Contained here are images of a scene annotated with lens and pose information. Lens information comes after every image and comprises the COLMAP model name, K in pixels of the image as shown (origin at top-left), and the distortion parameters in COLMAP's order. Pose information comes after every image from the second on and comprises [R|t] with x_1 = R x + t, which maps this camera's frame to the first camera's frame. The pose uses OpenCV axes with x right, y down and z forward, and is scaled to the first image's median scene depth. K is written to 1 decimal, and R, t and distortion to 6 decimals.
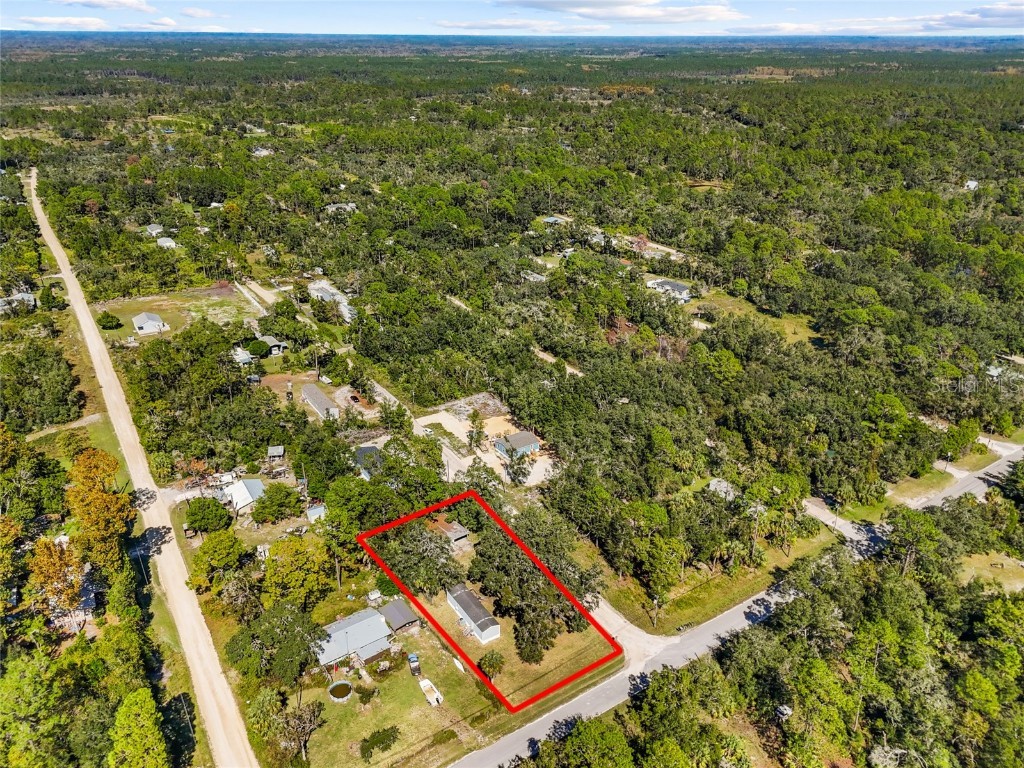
lens RADIAL K [[767.8, 0, 512.0], [0, 767.8, 384.0], [0, 0, 1]] dist [0.031866, -0.010188]
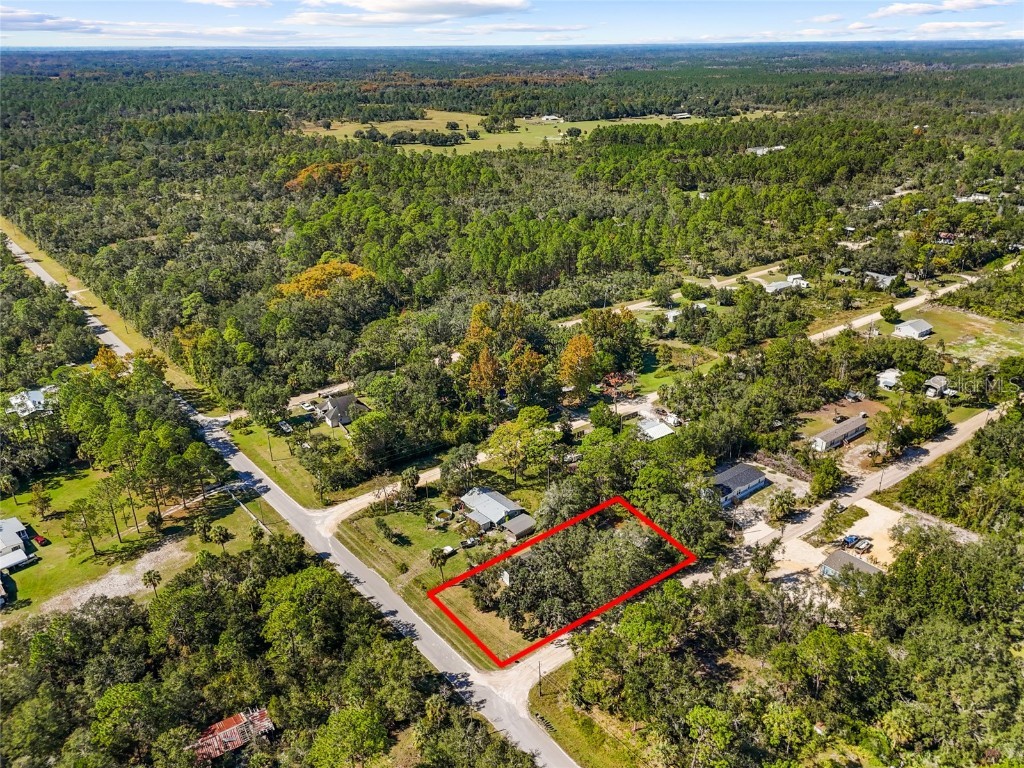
lens RADIAL K [[767.8, 0, 512.0], [0, 767.8, 384.0], [0, 0, 1]] dist [0.031866, -0.010188]
pose [[0.088824, 0.398234, -0.912973, 0.845097], [-0.405767, 0.851558, 0.331968, -0.276855], [0.909650, 0.340968, 0.237229, 0.620000]]
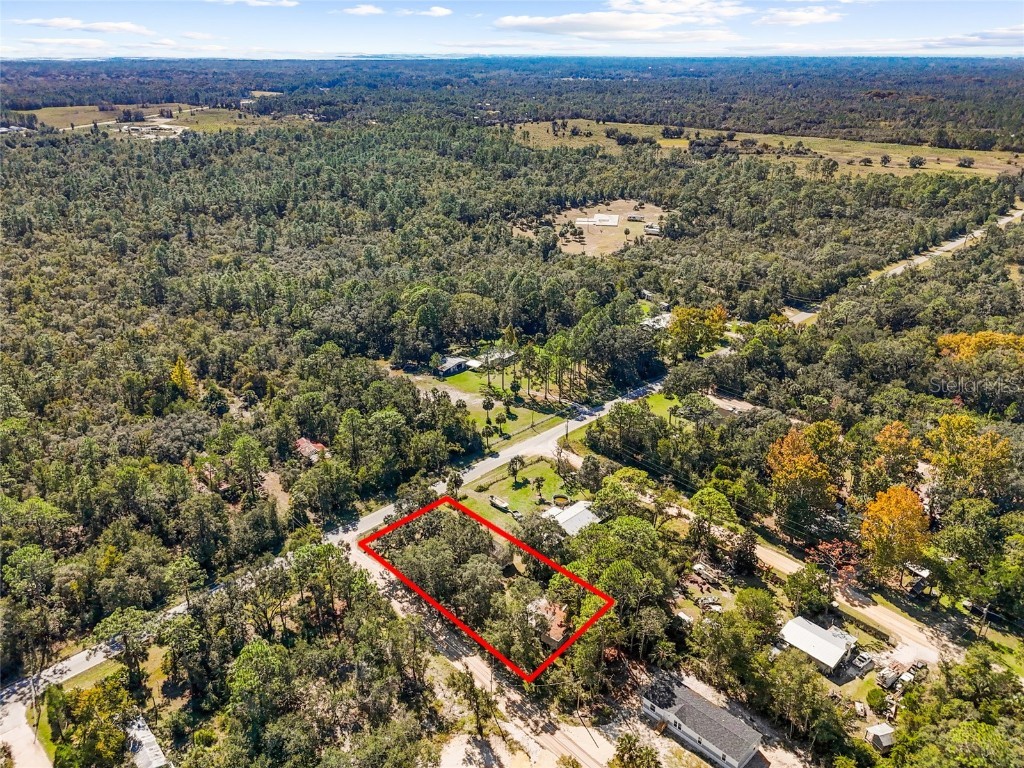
lens RADIAL K [[767.8, 0, 512.0], [0, 767.8, 384.0], [0, 0, 1]] dist [0.031866, -0.010188]
pose [[-0.980389, 0.062120, -0.187023, 0.113882], [-0.096134, 0.677691, 0.729035, -0.693952], [0.172031, 0.732718, -0.658430, 1.558676]]
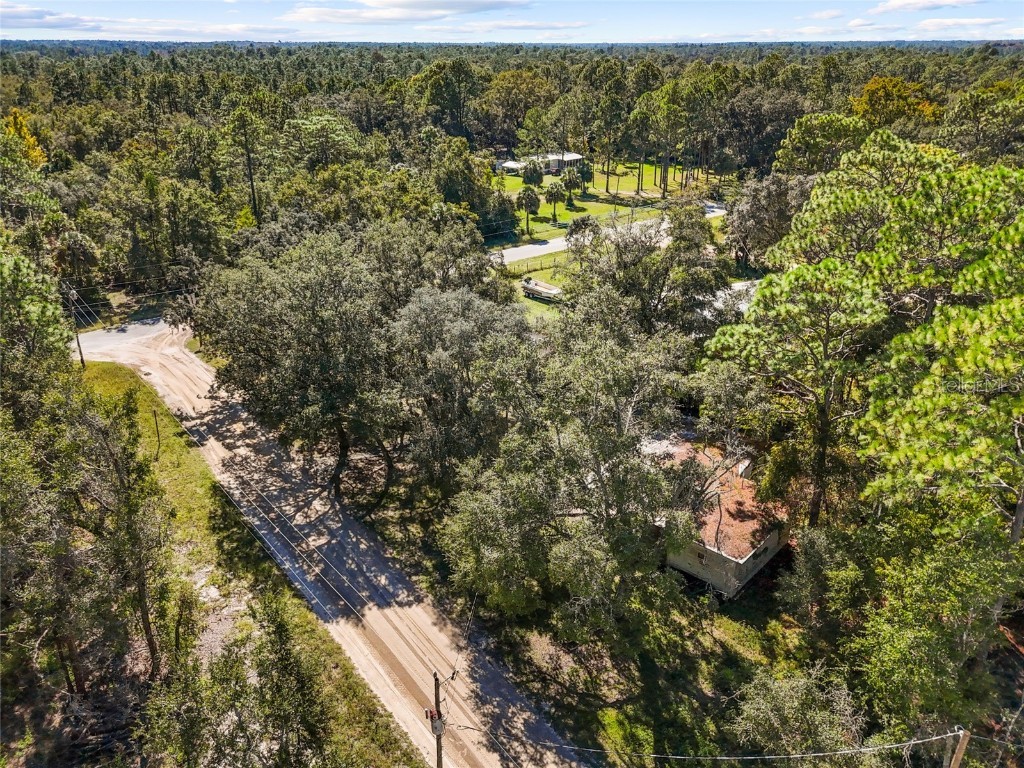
lens RADIAL K [[767.8, 0, 512.0], [0, 767.8, 384.0], [0, 0, 1]] dist [0.031866, -0.010188]
pose [[-0.993628, 0.037122, -0.106425, -0.003664], [-0.053528, 0.675522, 0.735394, -0.011838], [0.099192, 0.736405, -0.669230, 1.291539]]
